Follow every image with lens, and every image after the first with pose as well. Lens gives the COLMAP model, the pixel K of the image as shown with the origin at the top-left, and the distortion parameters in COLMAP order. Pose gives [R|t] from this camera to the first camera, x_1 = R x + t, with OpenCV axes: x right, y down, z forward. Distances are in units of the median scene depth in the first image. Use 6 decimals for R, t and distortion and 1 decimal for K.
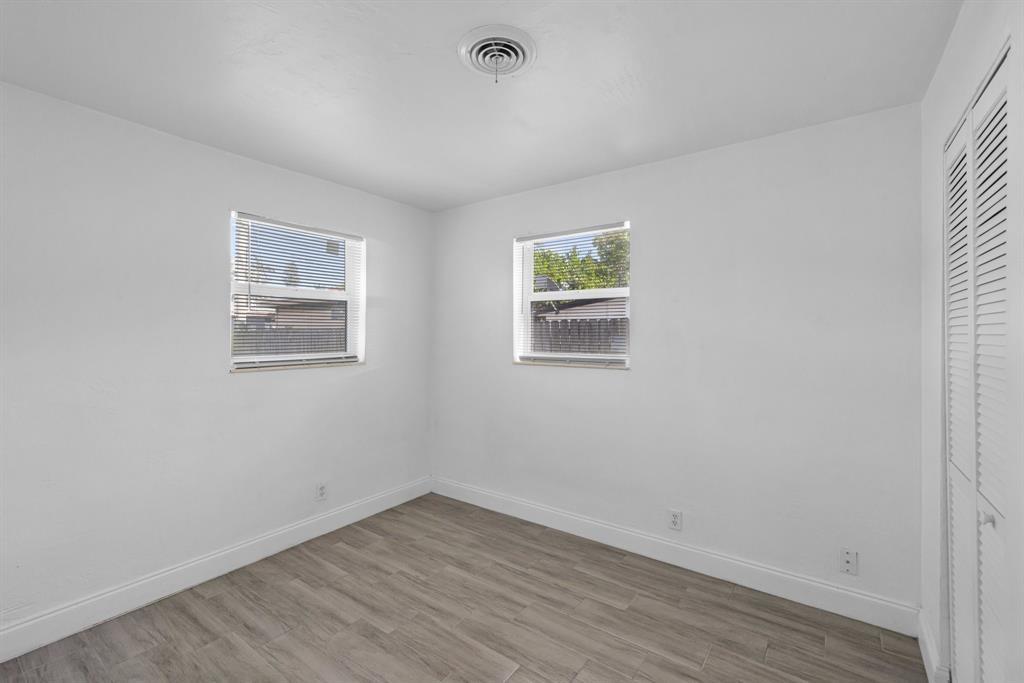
lens RADIAL K [[429.3, 0, 509.3], [0, 429.3, 331.2], [0, 0, 1]] dist [-0.000244, 0.000004]
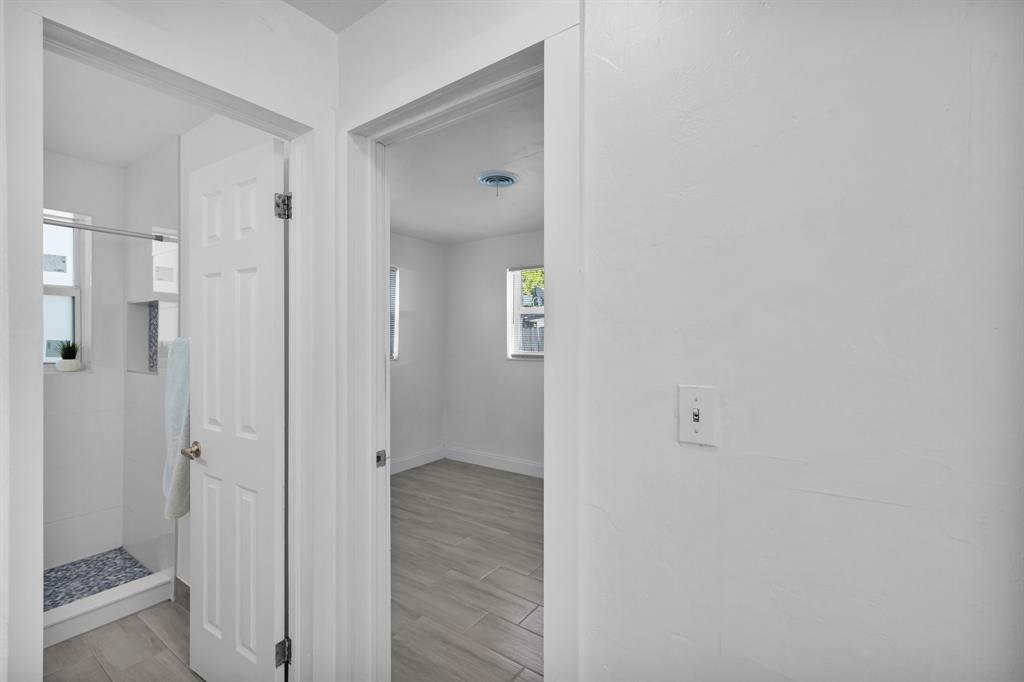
lens RADIAL K [[446.2, 0, 512.0], [0, 446.2, 341.0], [0, 0, 1]] dist [0.000692, 0.000207]
pose [[0.999799, -0.001121, 0.019996, -0.003241], [0.000790, 0.999863, 0.016519, -0.007788], [-0.020012, -0.016500, 0.999664, -0.463236]]
